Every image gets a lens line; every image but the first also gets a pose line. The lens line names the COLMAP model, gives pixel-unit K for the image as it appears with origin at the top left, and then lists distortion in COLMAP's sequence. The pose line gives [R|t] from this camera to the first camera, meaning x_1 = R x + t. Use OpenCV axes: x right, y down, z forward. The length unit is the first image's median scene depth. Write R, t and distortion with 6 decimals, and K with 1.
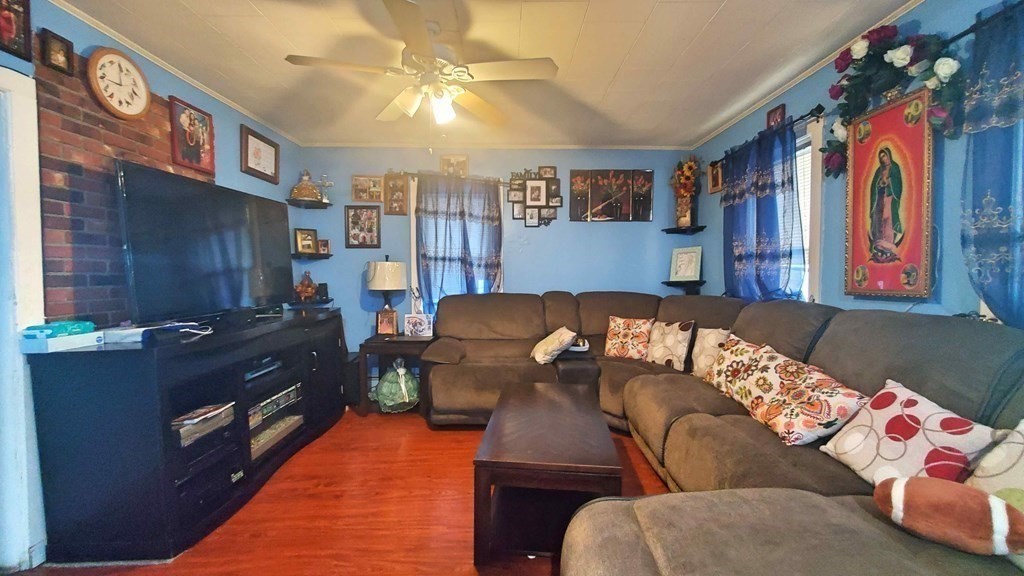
lens RADIAL K [[408.5, 0, 510.3], [0, 408.5, 287.8], [0, 0, 1]] dist [-0.001995, -0.000564]
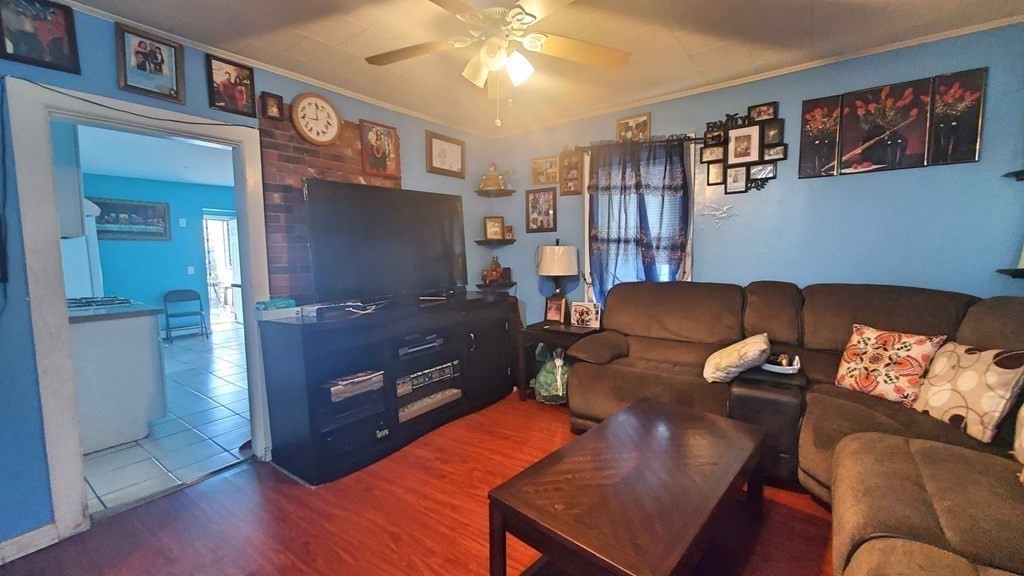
lens RADIAL K [[408.5, 0, 510.3], [0, 408.5, 287.8], [0, 0, 1]] dist [-0.001995, -0.000564]
pose [[0.793916, 0.038331, -0.606818, 0.211772], [-0.004976, 0.998387, 0.056555, -0.020844], [0.608007, -0.041881, 0.792826, 0.186336]]
